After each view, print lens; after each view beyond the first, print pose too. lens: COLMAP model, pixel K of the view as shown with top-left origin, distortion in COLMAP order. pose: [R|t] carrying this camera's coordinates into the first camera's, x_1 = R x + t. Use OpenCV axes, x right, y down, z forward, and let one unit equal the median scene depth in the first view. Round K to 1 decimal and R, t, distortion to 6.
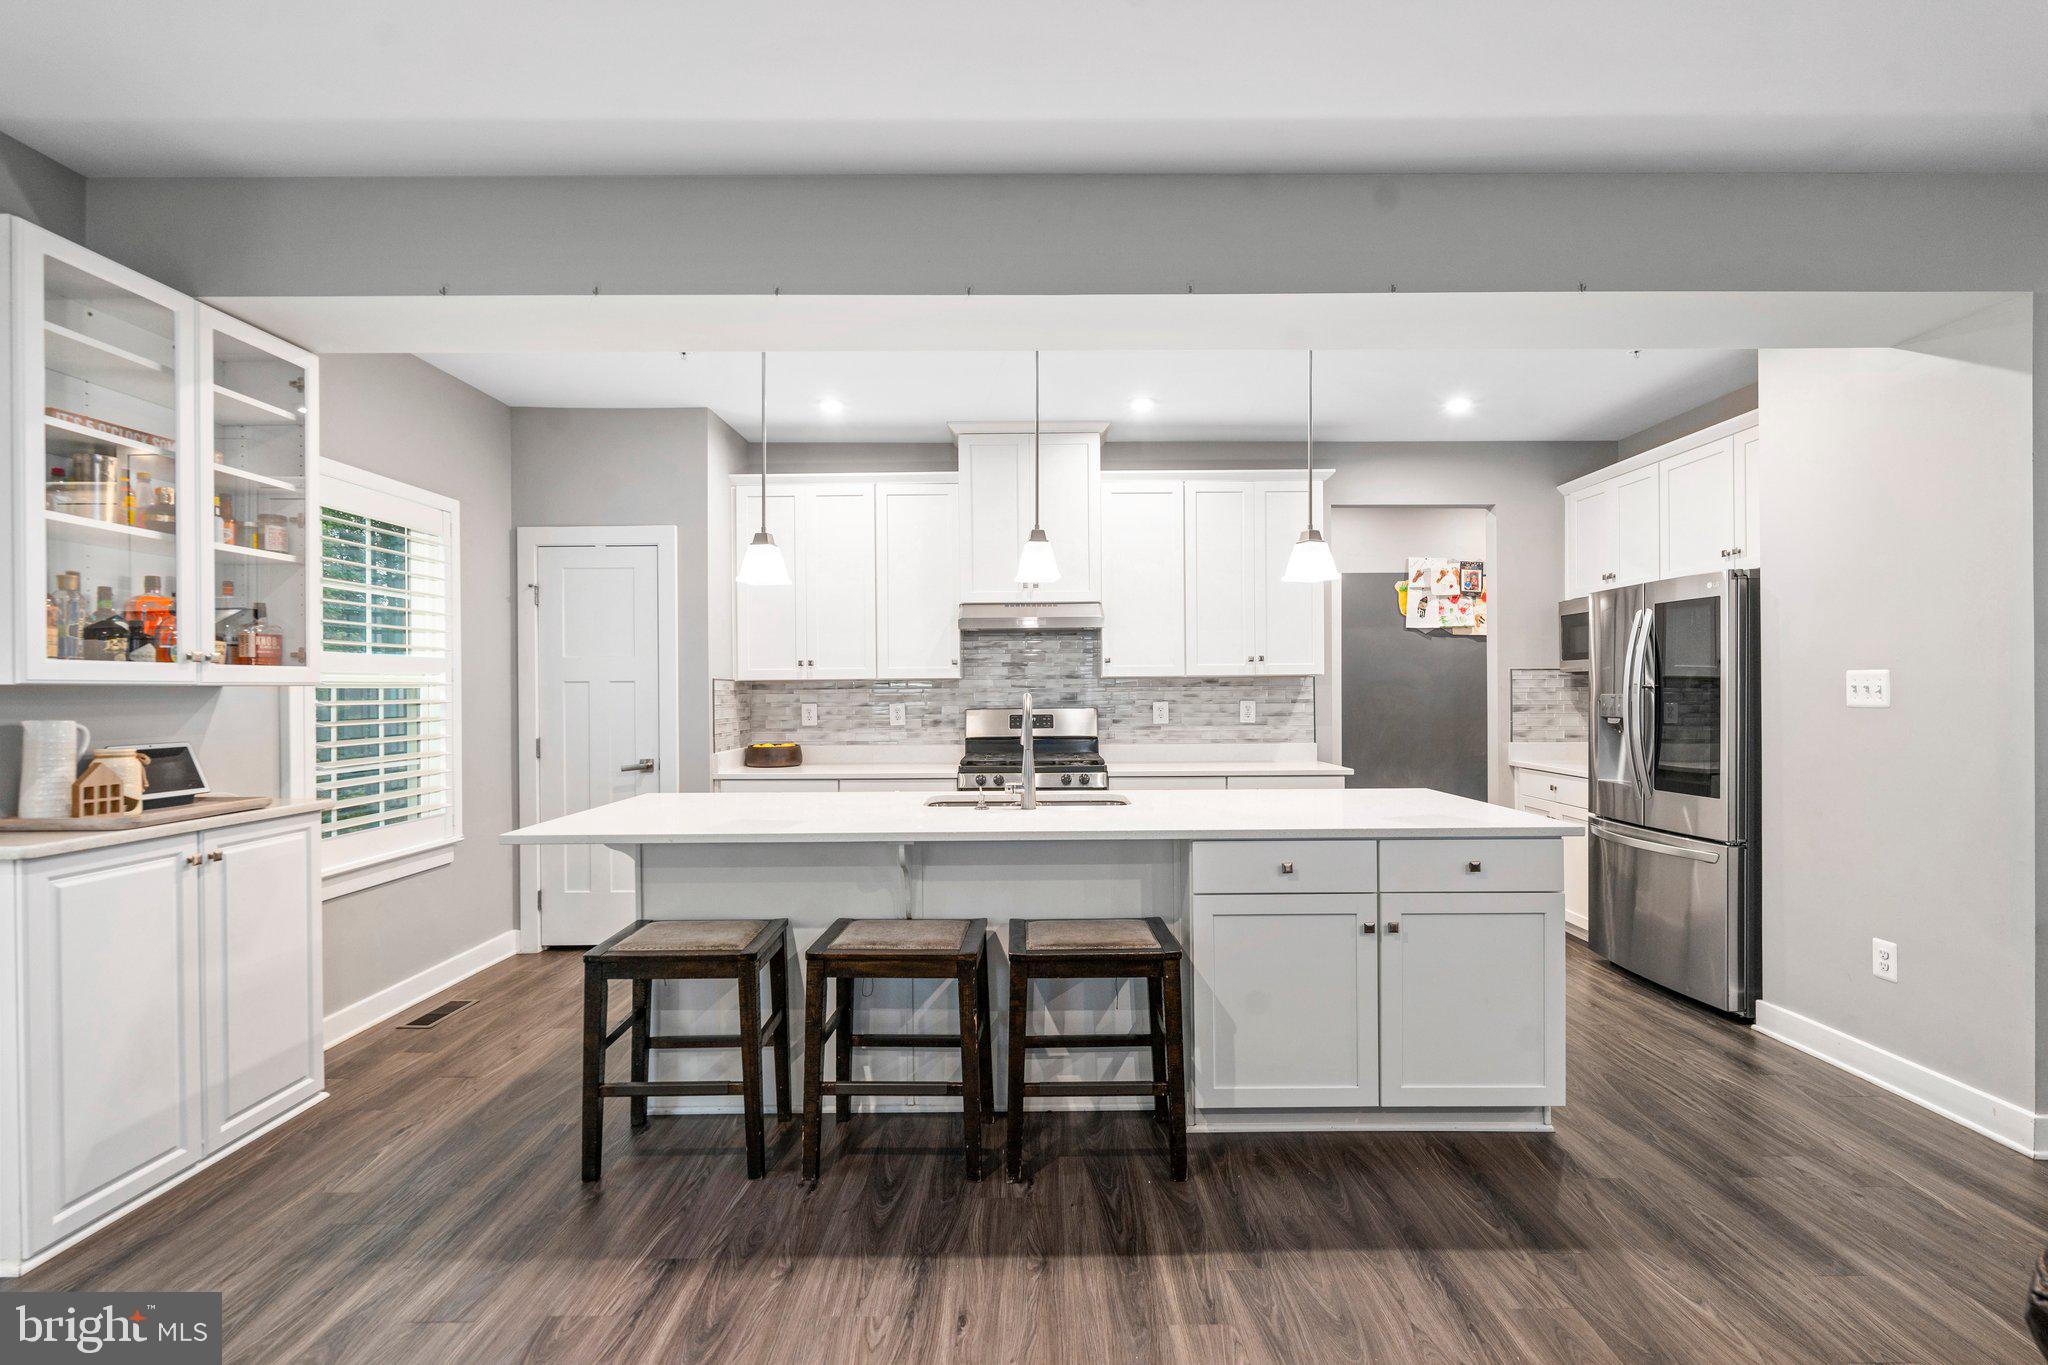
lens RADIAL K [[943.3, 0, 1030.5], [0, 943.3, 688.0], [0, 0, 1]] dist [-0.004882, -0.000351]
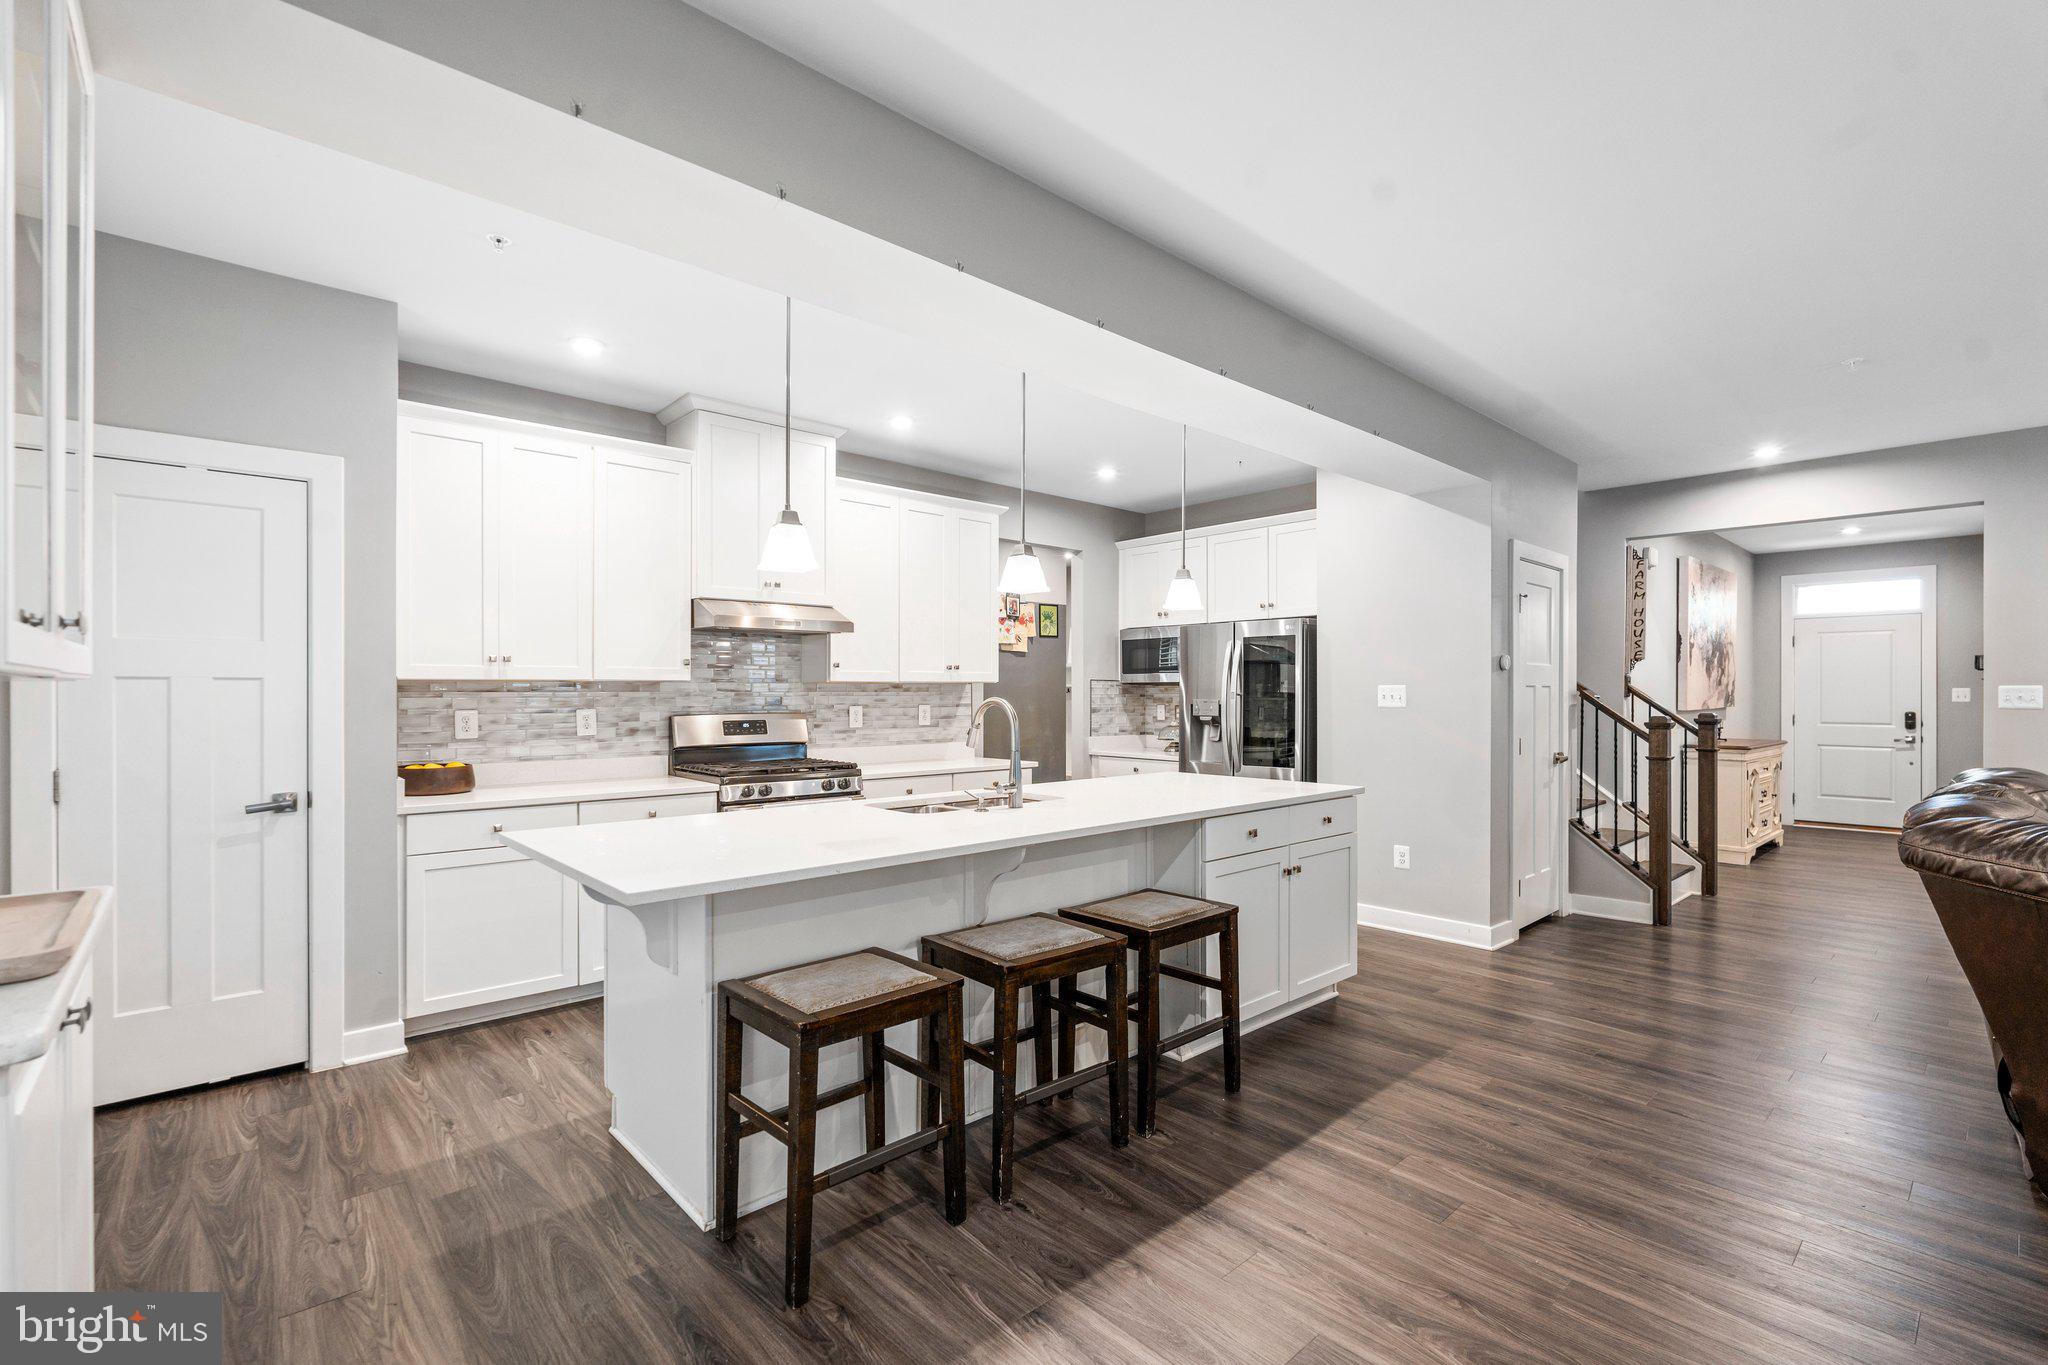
lens RADIAL K [[910.8, 0, 1017.6], [0, 910.8, 691.5], [0, 0, 1]] dist [-0.003337, 0.000464]
pose [[0.743507, 0.007151, 0.668690, -0.423684], [-0.006205, 0.999974, -0.003795, 0.001317], [-0.668700, -0.001327, 0.743531, 0.148491]]
